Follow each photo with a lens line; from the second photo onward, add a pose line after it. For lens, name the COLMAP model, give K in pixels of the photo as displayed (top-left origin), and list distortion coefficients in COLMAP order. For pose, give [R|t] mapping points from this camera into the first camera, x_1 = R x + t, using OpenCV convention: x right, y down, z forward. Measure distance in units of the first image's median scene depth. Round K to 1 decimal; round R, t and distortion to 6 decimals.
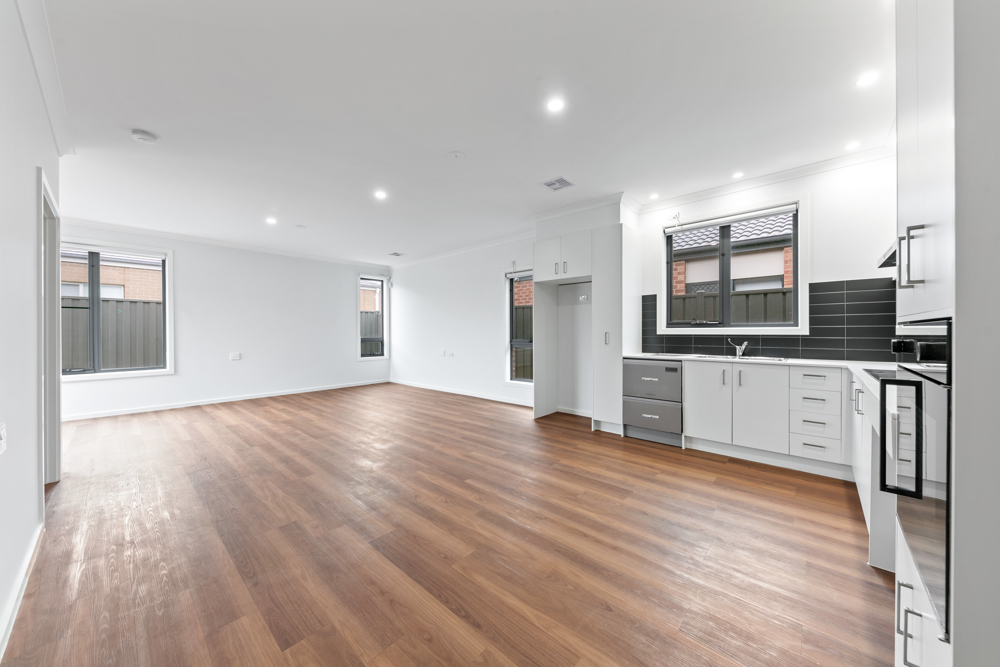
lens RADIAL K [[350.2, 0, 497.0], [0, 350.2, 332.0], [0, 0, 1]] dist [0.000164, 0.000014]
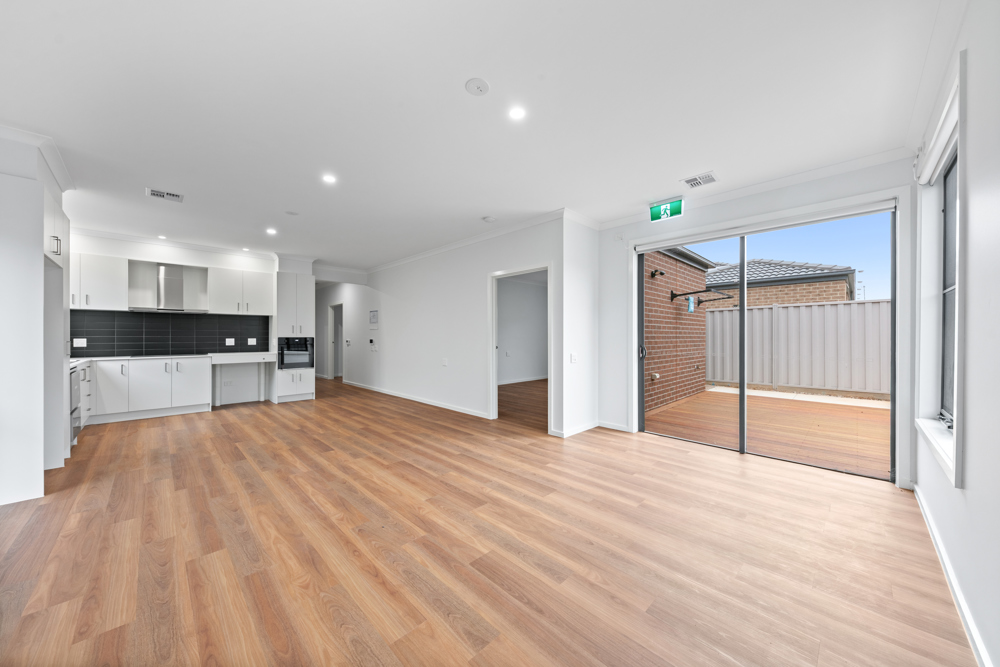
lens RADIAL K [[350.2, 0, 498.3], [0, 350.2, 336.6], [0, 0, 1]] dist [0.000164, 0.000014]
pose [[-0.998659, 0.001827, 0.051741, -0.847997], [0.001968, 0.999994, 0.002676, -0.012184], [-0.051736, 0.002774, -0.998657, 1.976073]]
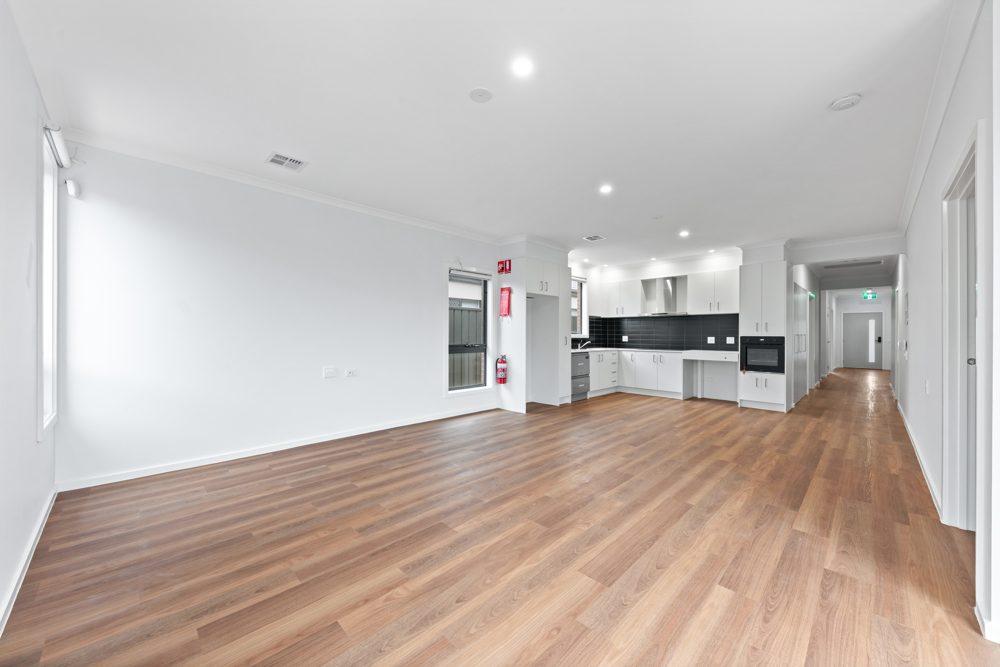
lens RADIAL K [[375.0, 0, 505.1], [0, 375.0, 333.2], [0, 0, 1]] dist [0.006910, -0.000142]
pose [[0.036110, 0.004441, 0.999338, -1.439898], [-0.004044, 0.999983, -0.004297, -0.007652], [-0.999340, -0.003886, 0.036127, 1.326922]]
